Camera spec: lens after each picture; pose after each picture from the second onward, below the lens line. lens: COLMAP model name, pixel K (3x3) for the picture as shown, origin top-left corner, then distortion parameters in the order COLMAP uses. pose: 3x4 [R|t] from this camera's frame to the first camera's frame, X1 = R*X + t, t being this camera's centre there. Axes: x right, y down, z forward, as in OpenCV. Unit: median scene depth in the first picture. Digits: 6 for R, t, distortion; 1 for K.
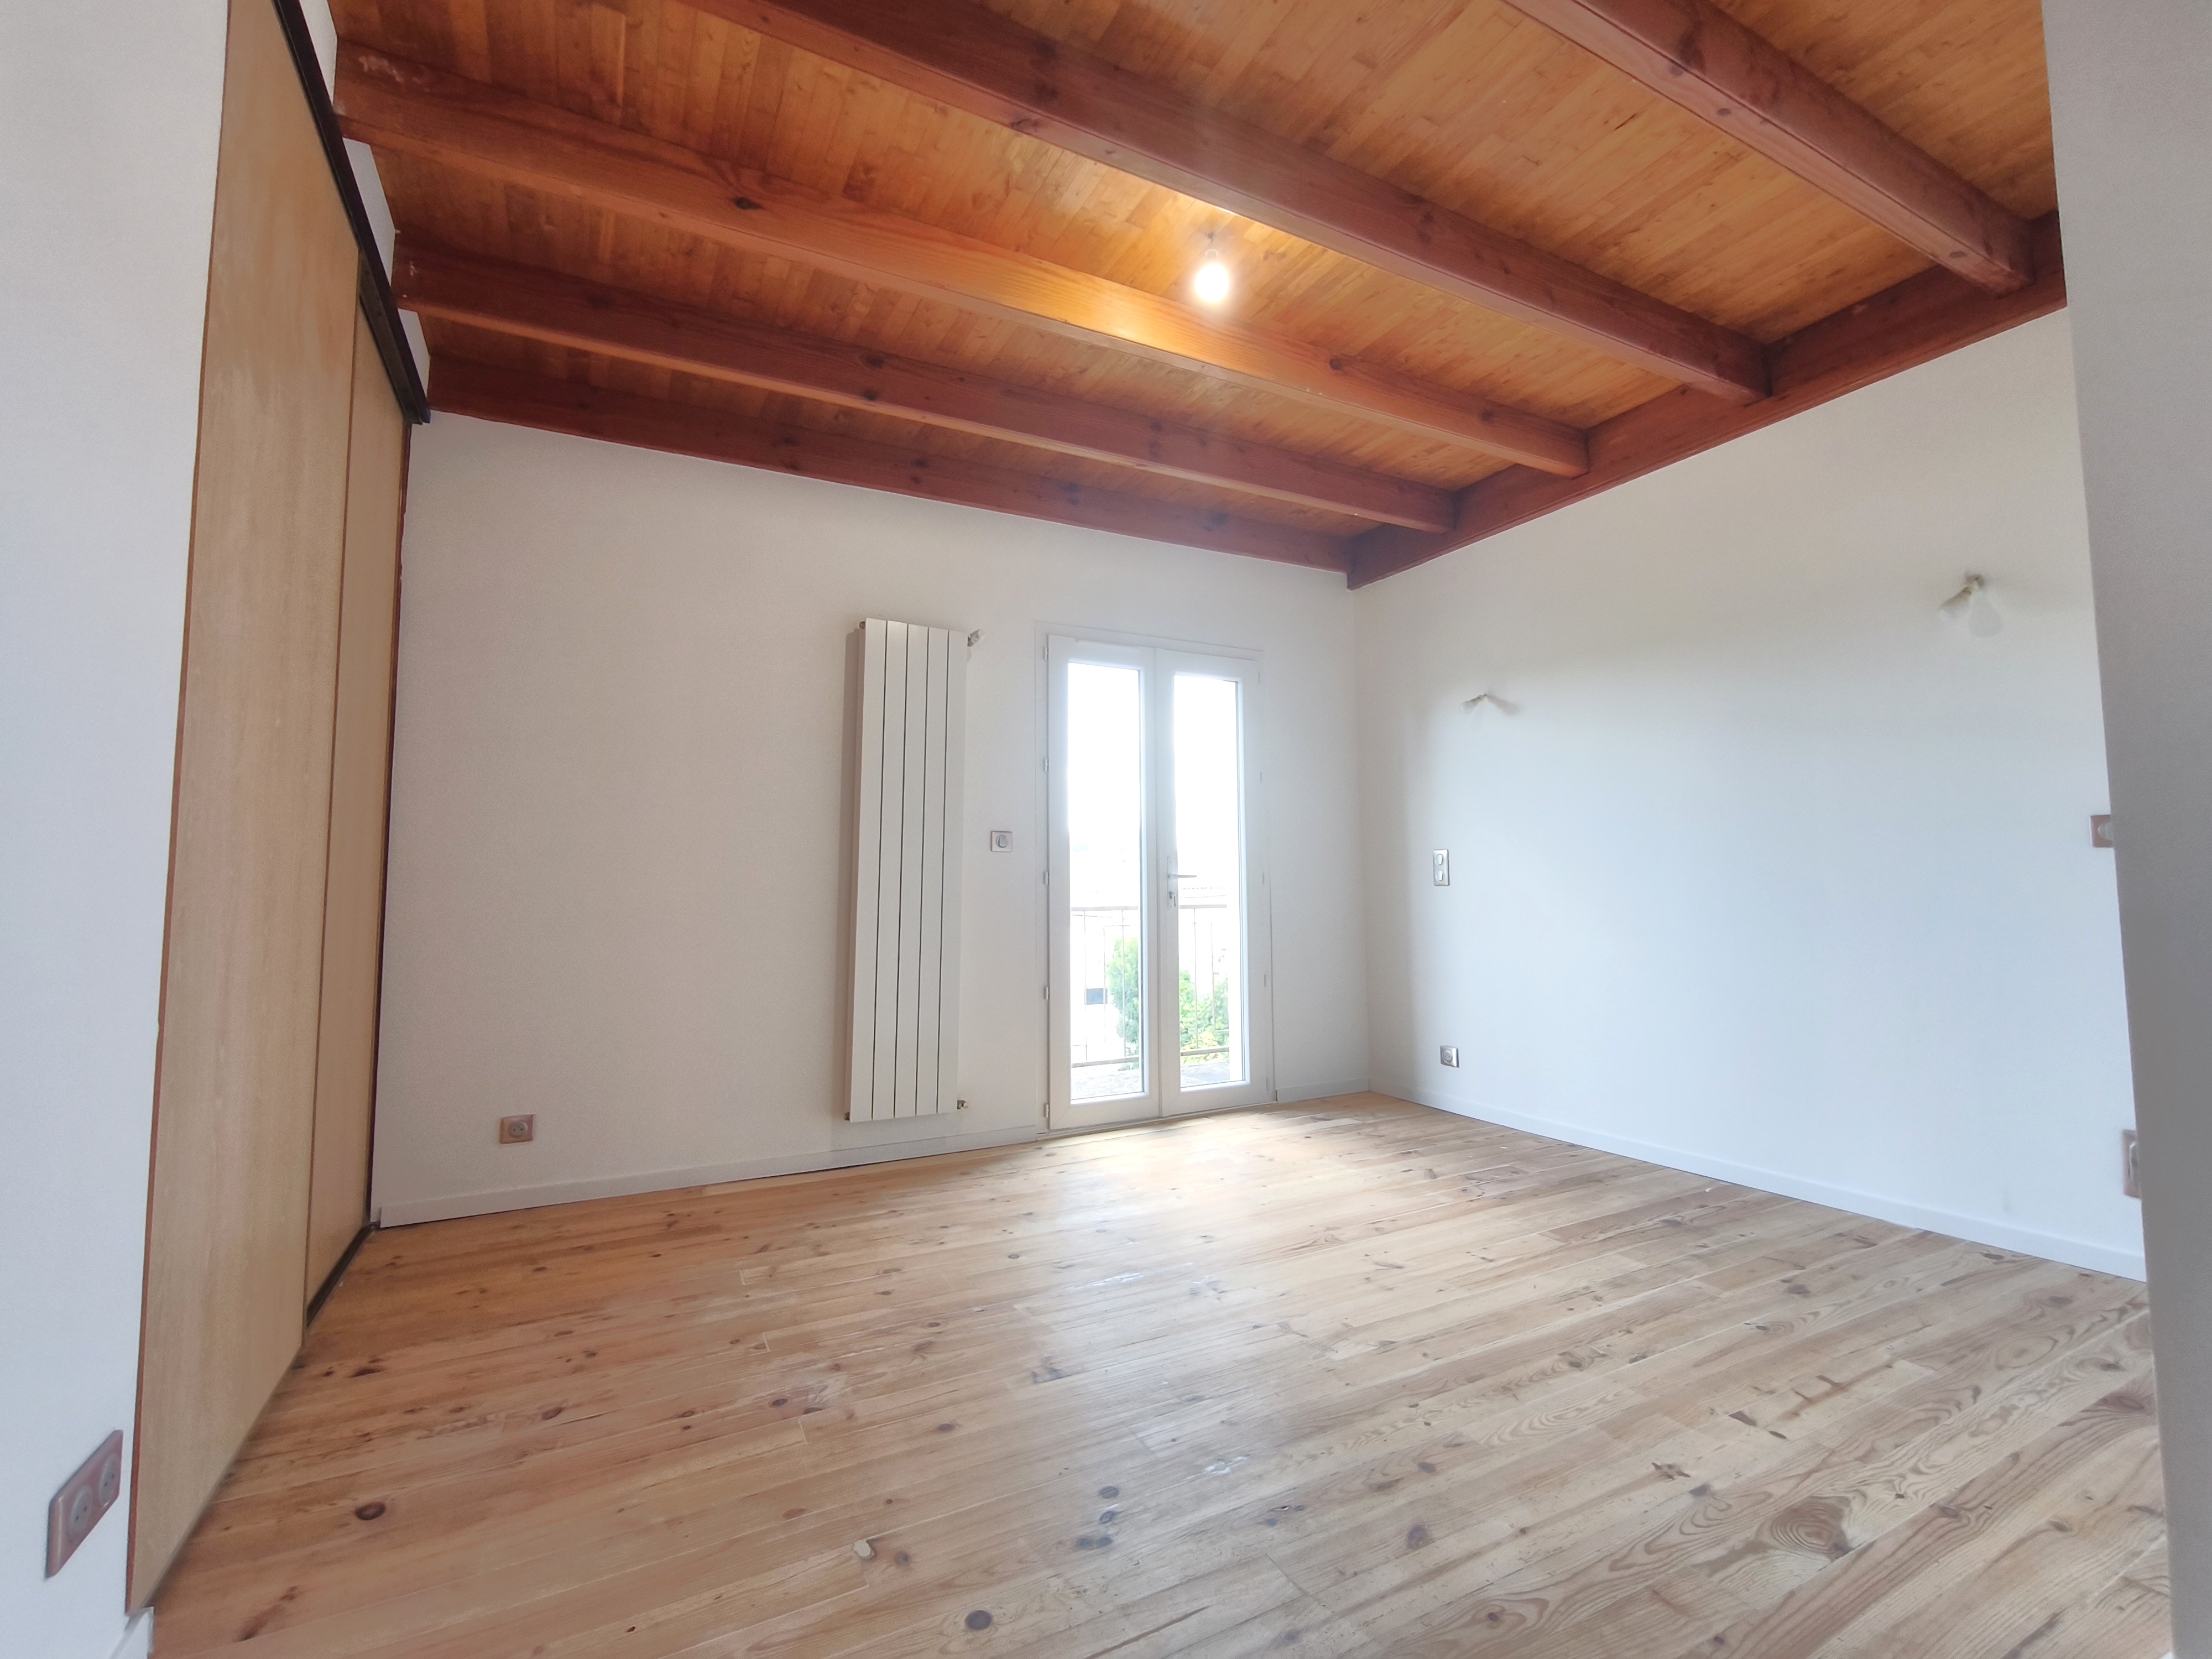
lens RADIAL K [[933.6, 0, 1112.4], [0, 933.6, 824.0], [0, 0, 1]] dist [-0.001833, 0.000265]
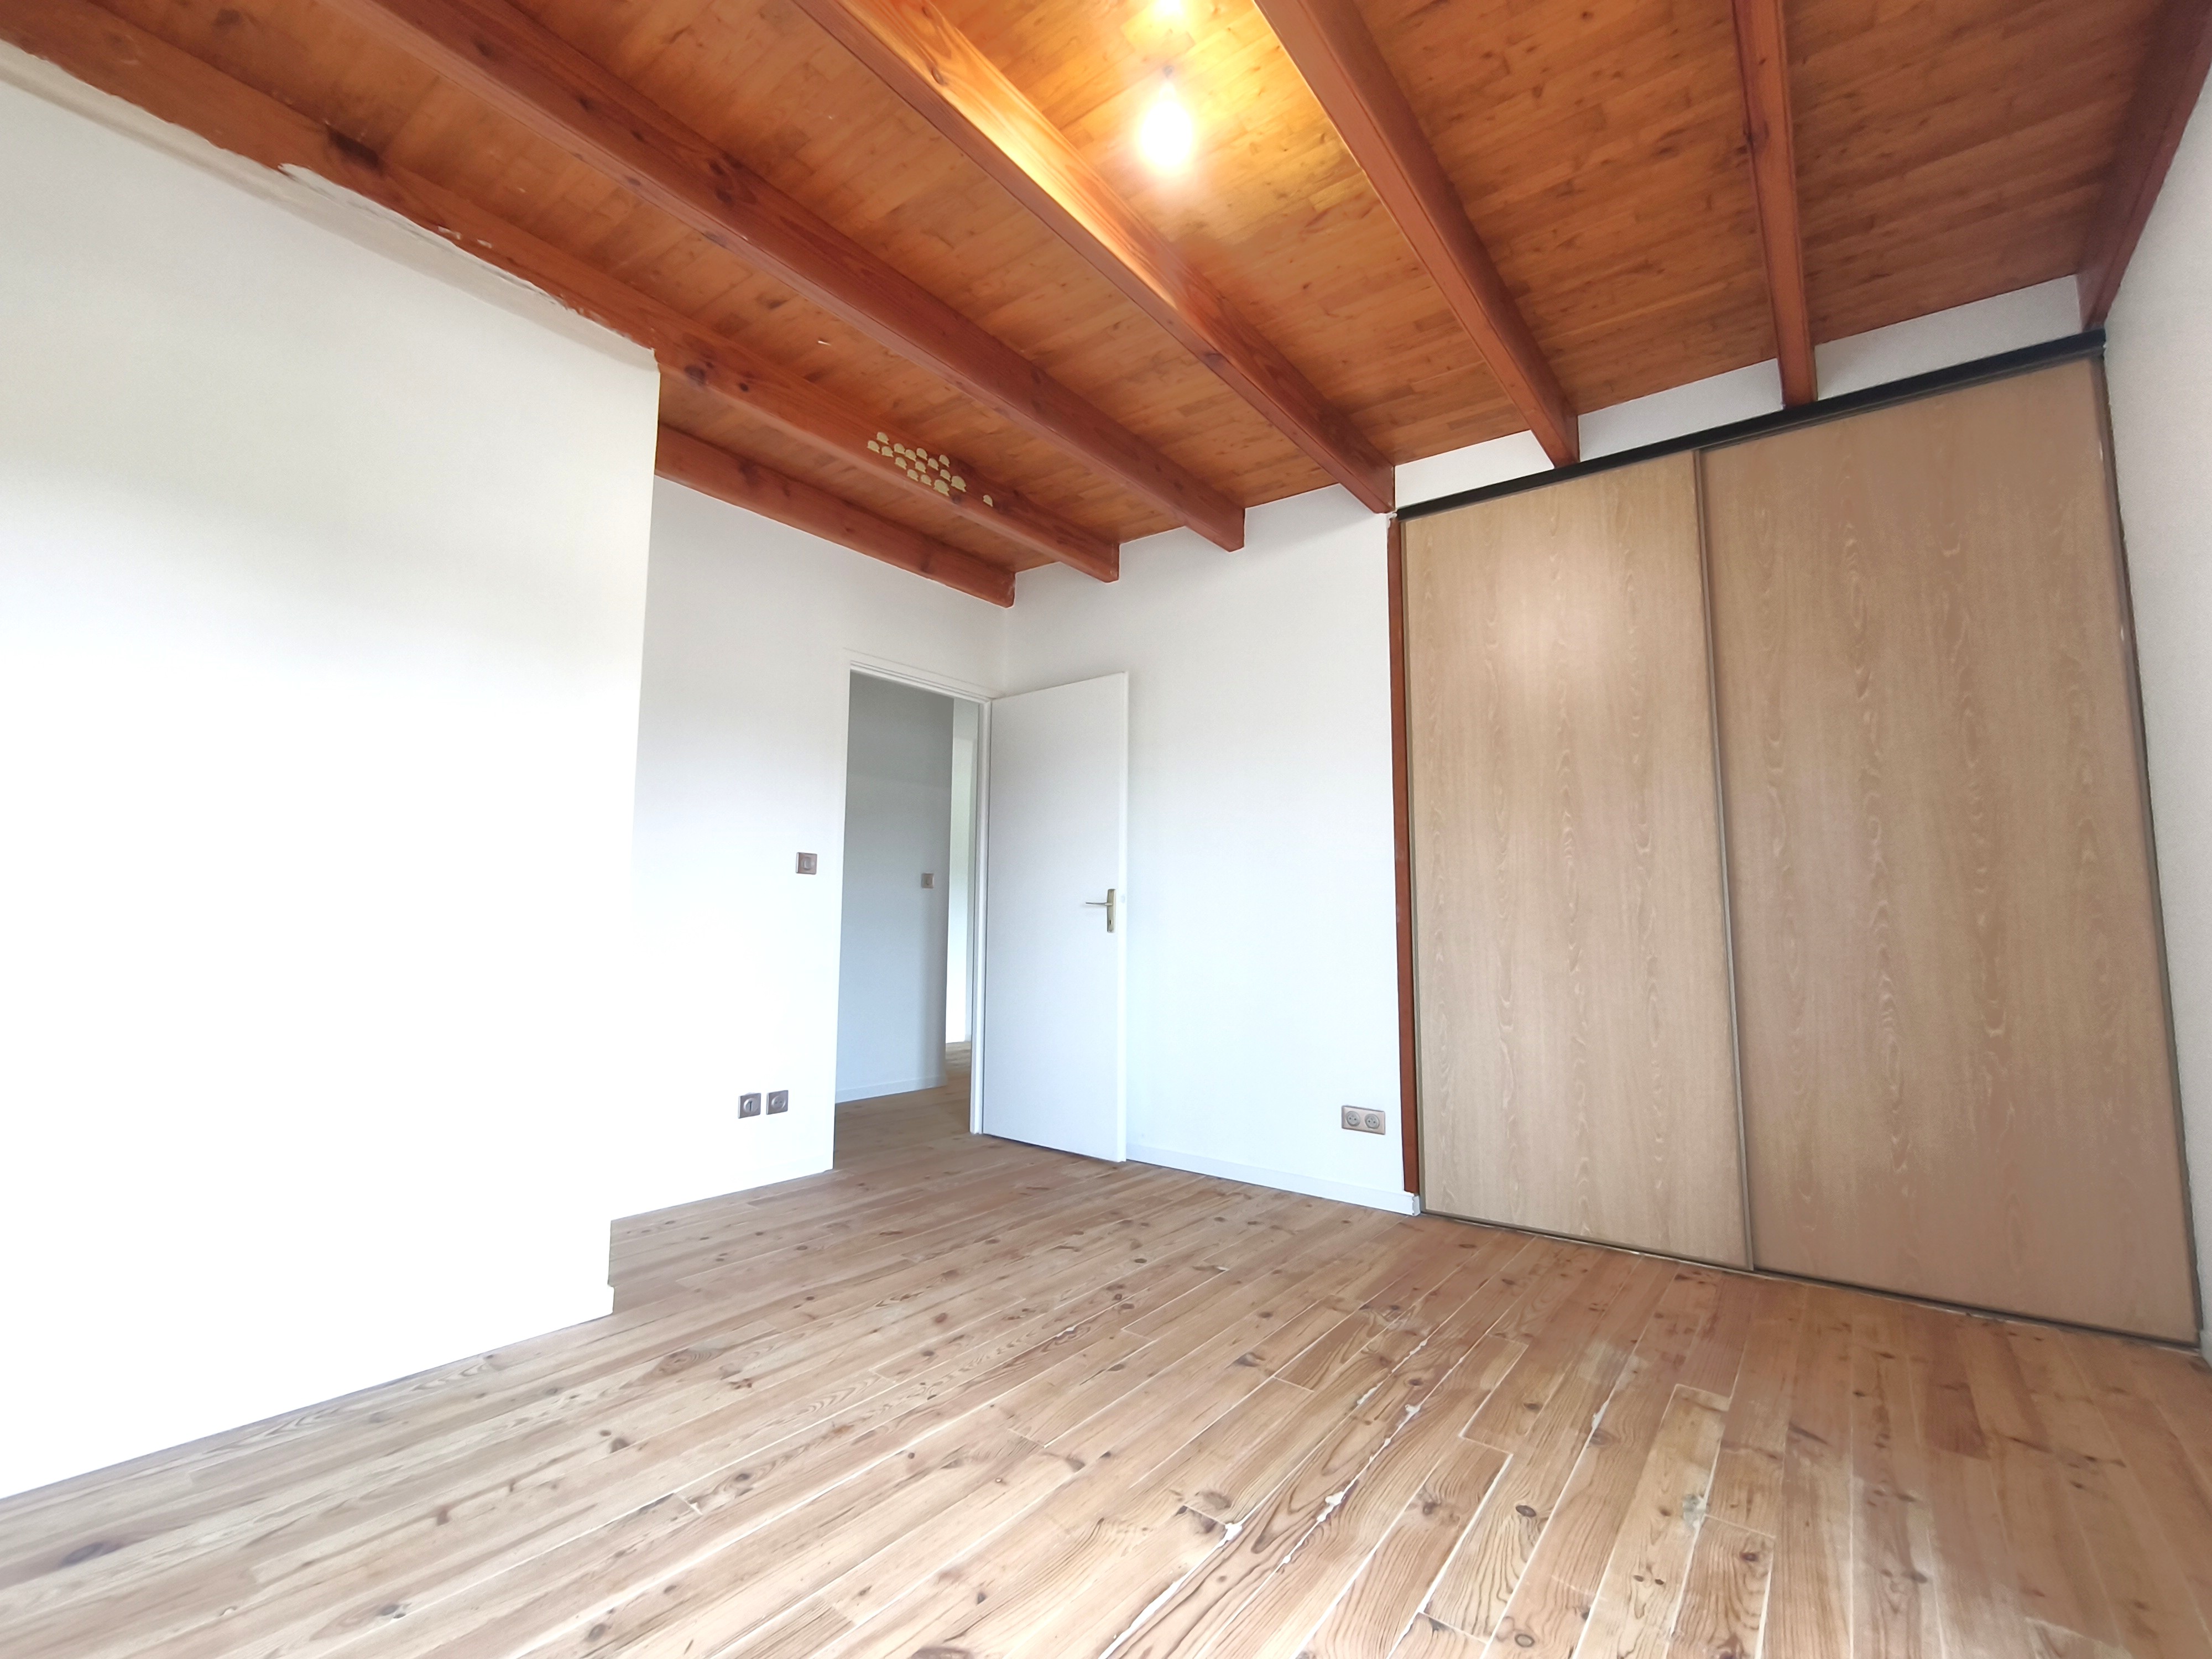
lens RADIAL K [[933.6, 0, 1112.4], [0, 933.6, 824.0], [0, 0, 1]] dist [-0.001833, 0.000265]
pose [[-0.906129, -0.042186, -0.420893, 0.589909], [0.032224, 0.985239, -0.168125, 0.138968], [0.421773, -0.165906, -0.891394, 2.069455]]
